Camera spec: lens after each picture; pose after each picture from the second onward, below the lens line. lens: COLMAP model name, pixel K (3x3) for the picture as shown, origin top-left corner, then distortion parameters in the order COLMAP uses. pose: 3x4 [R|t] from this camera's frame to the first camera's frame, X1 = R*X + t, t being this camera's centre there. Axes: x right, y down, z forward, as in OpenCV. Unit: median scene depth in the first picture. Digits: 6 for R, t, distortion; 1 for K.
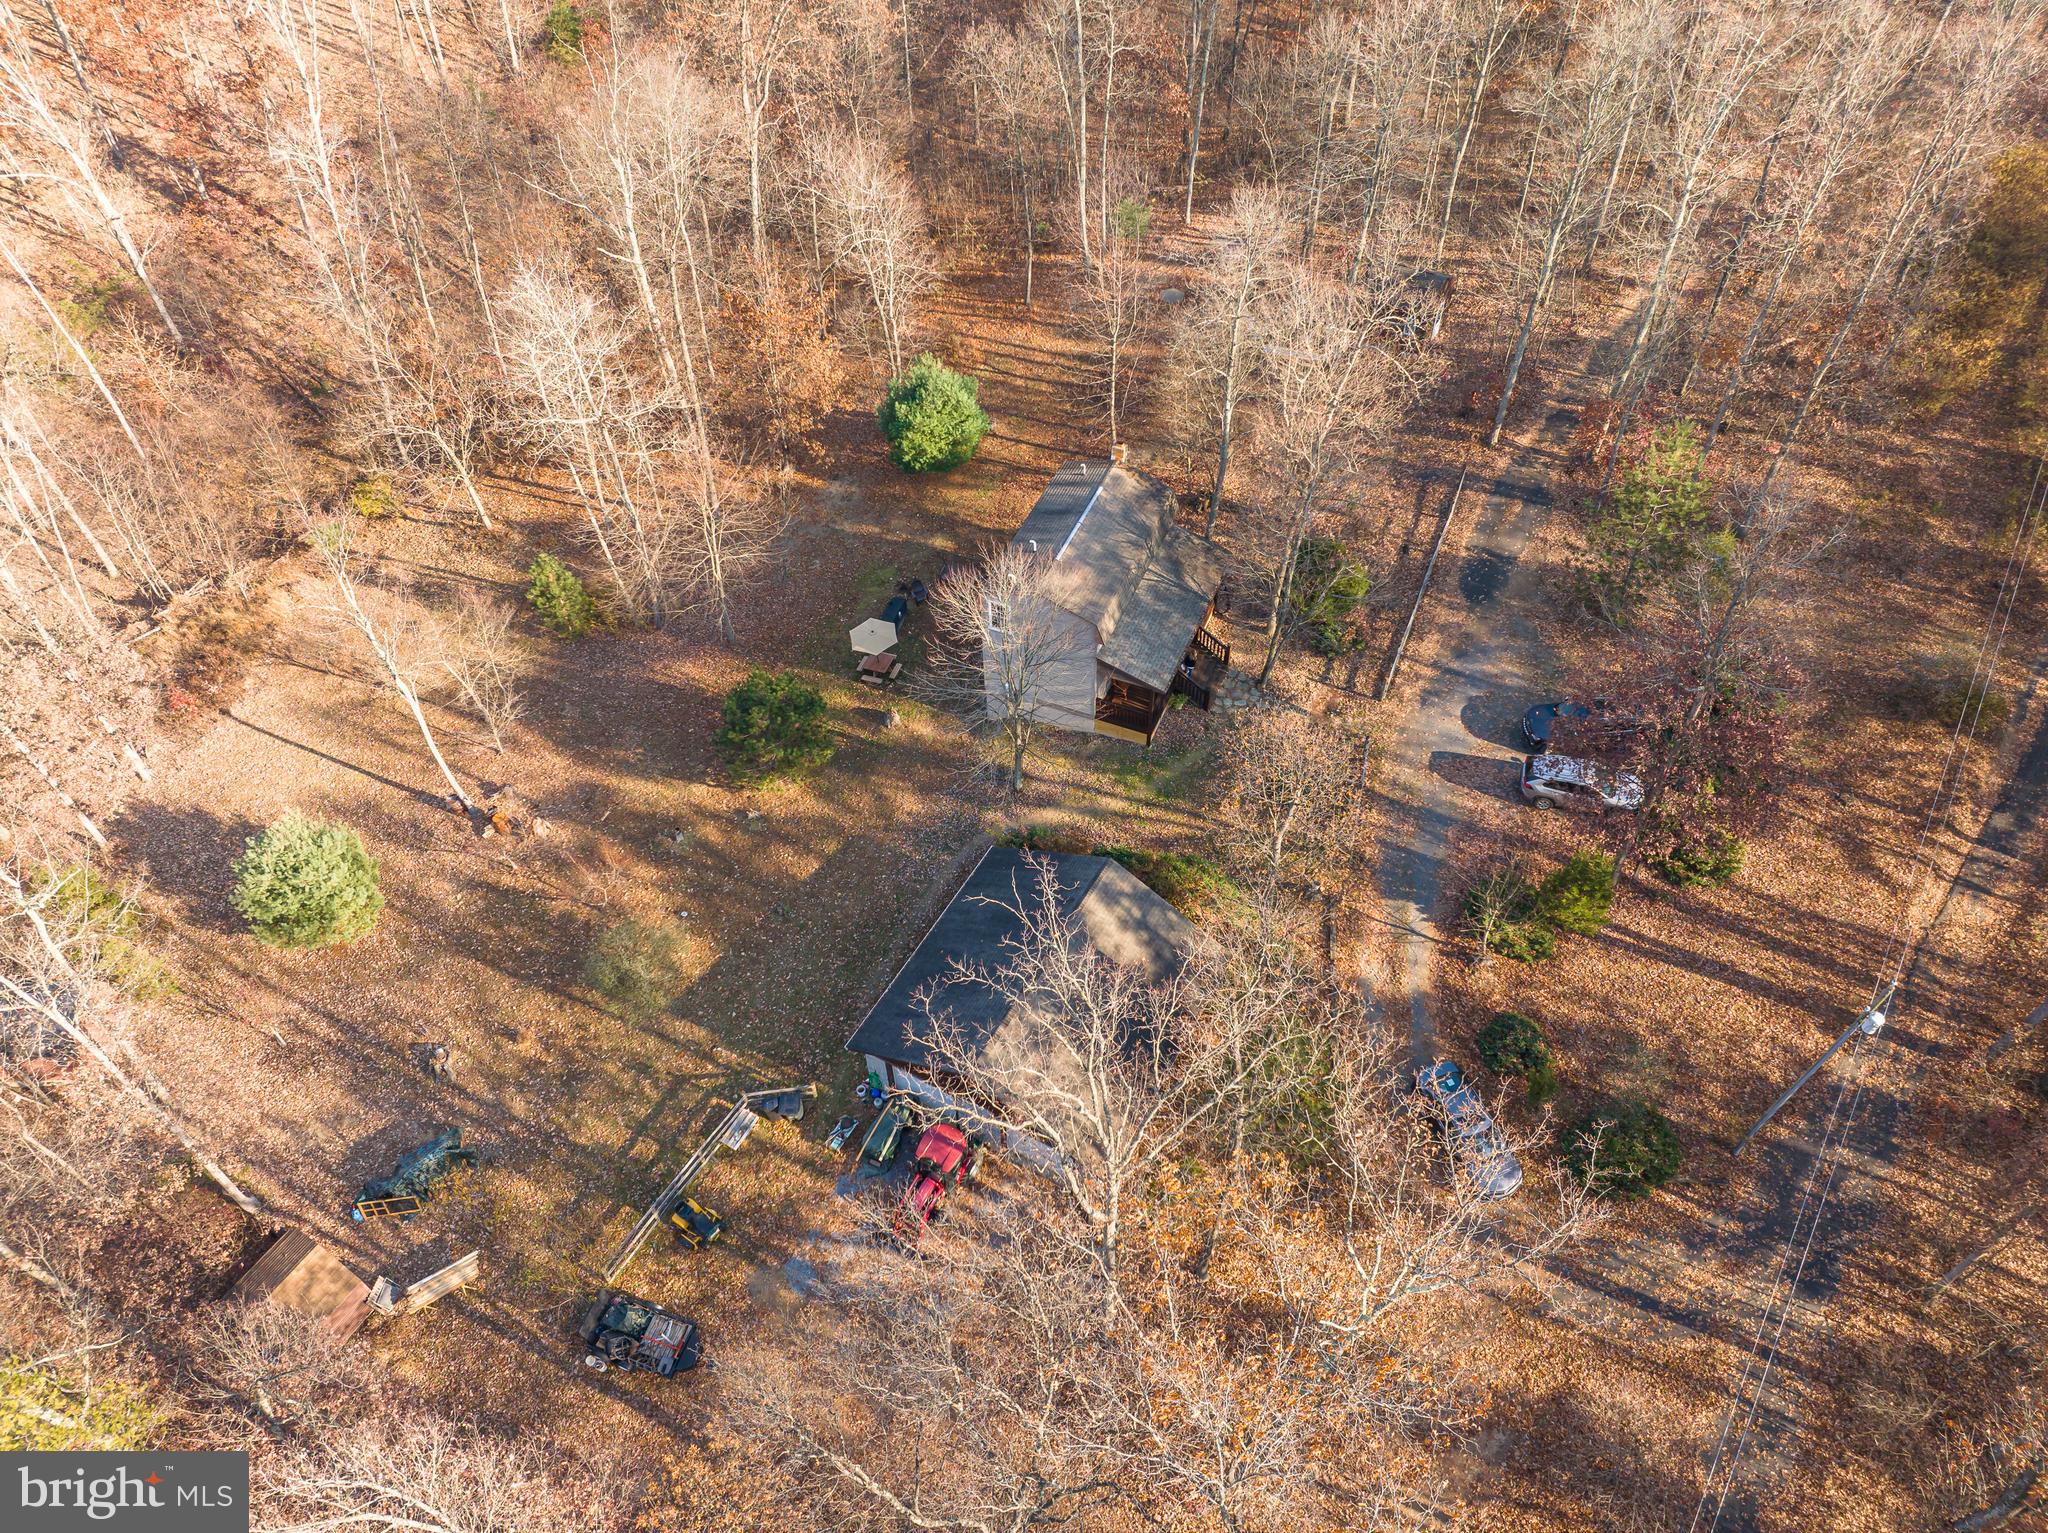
lens RADIAL K [[1428.9, 0, 1024.0], [0, 1428.9, 766.5], [0, 0, 1]] dist [-0.041232, 0.000656]
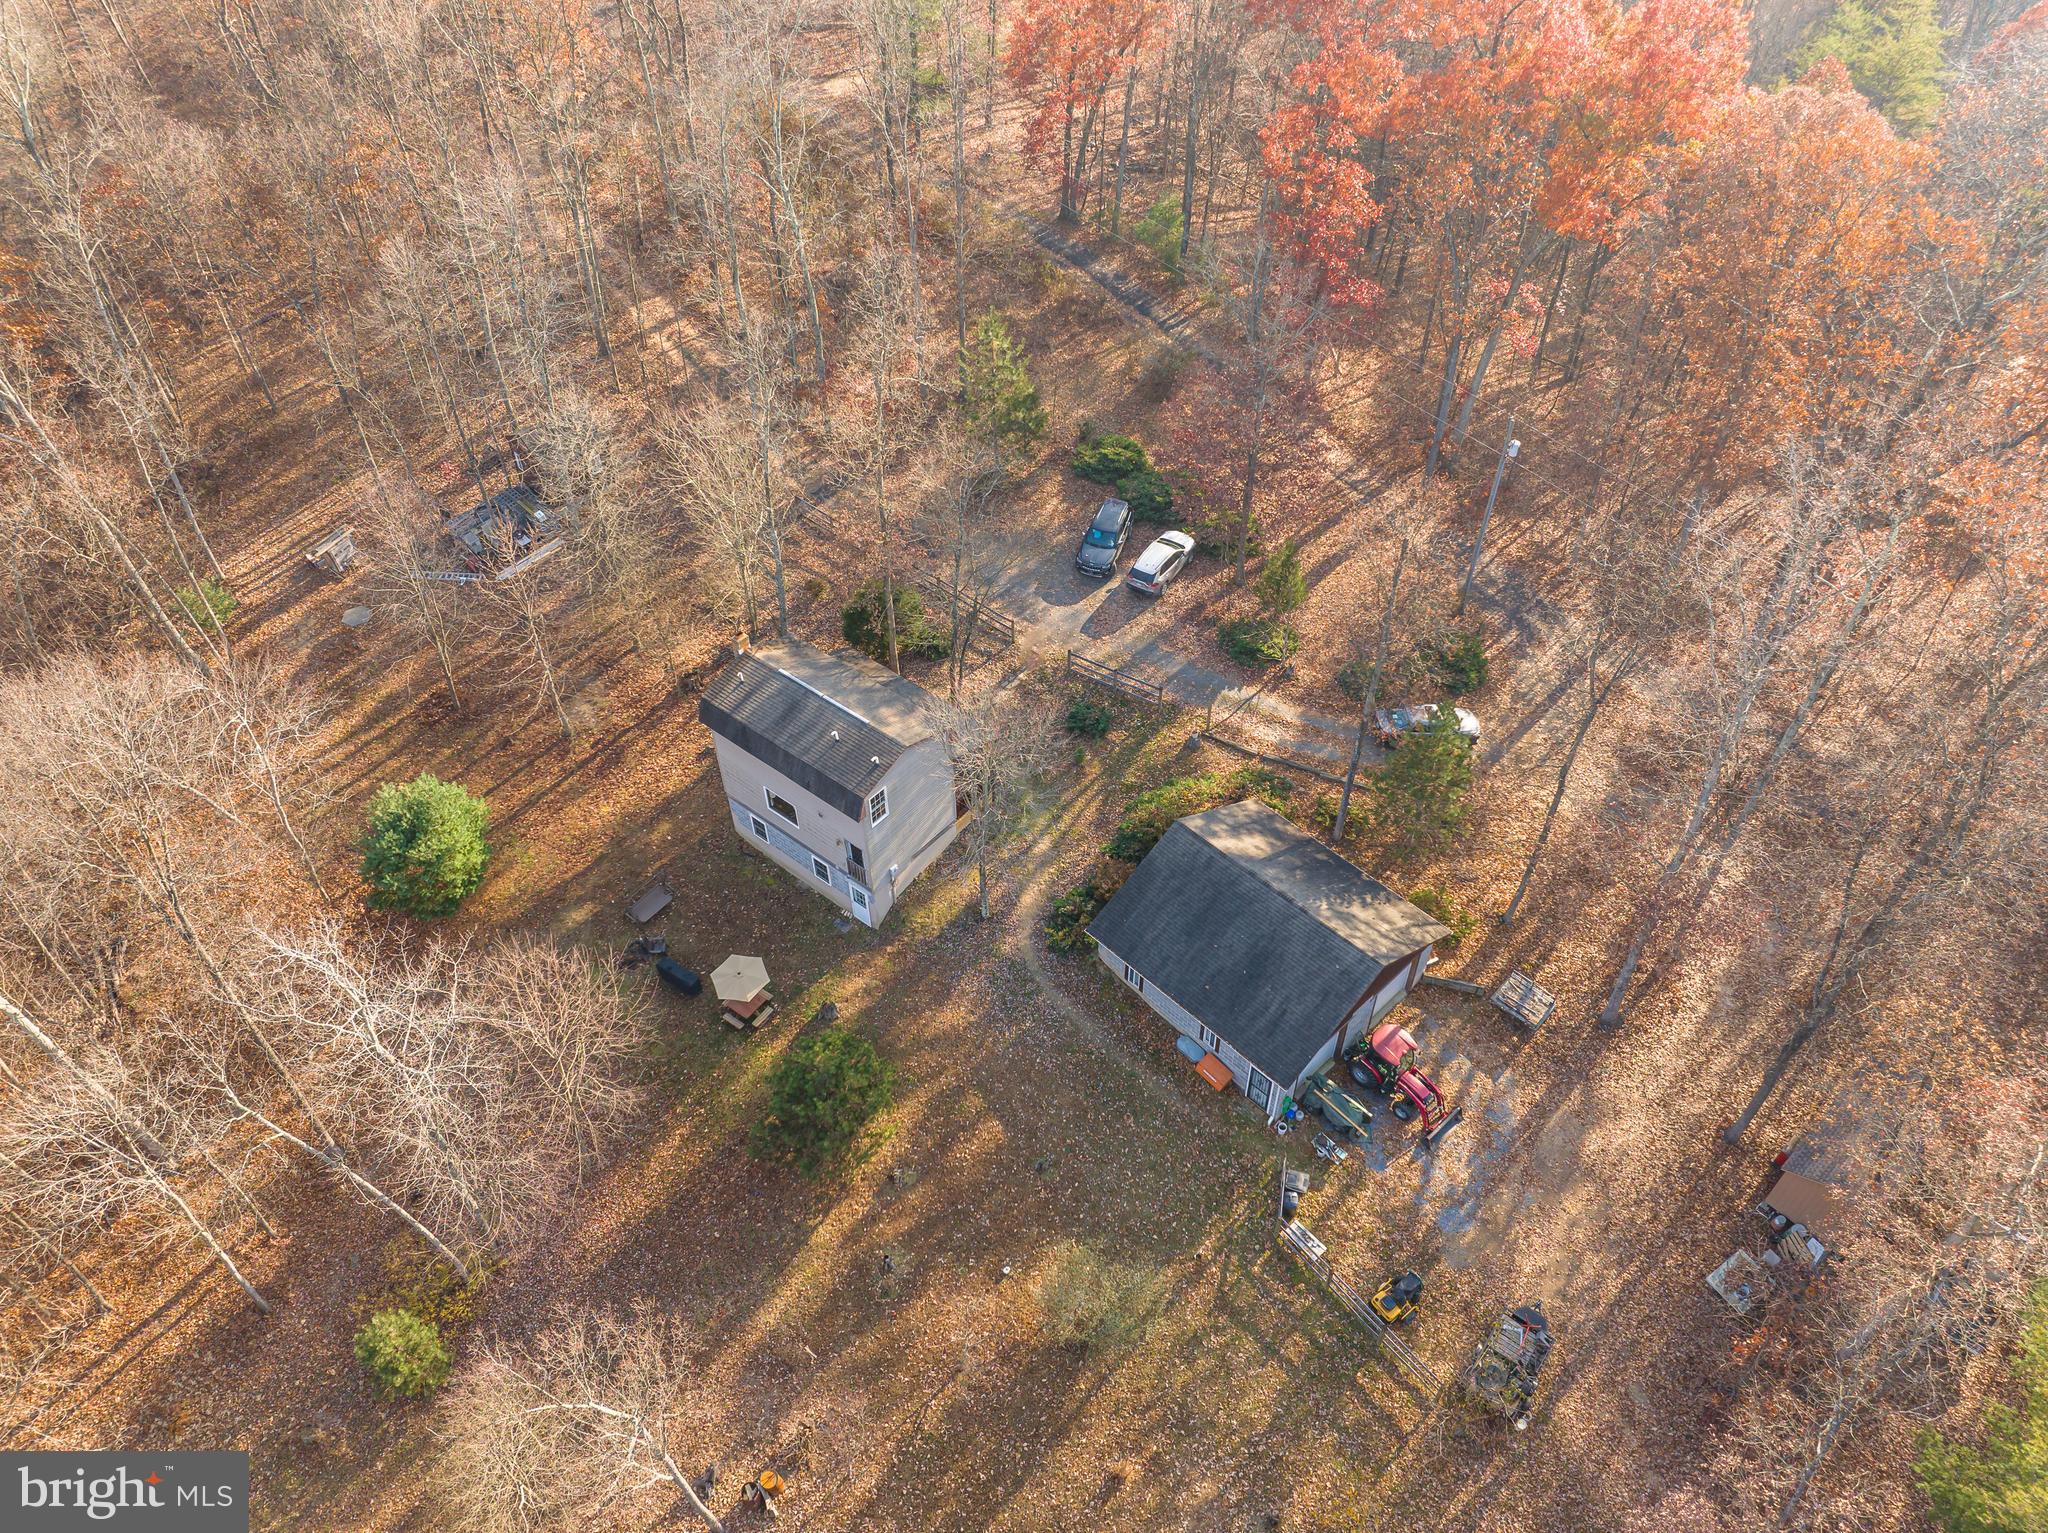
lens RADIAL K [[1428.9, 0, 1024.0], [0, 1428.9, 766.5], [0, 0, 1]] dist [-0.041232, 0.000656]
pose [[0.293569, -0.672653, 0.679231, -0.663774], [0.732326, 0.614946, 0.292473, -0.352677], [-0.614423, 0.411558, 0.673130, 0.309323]]
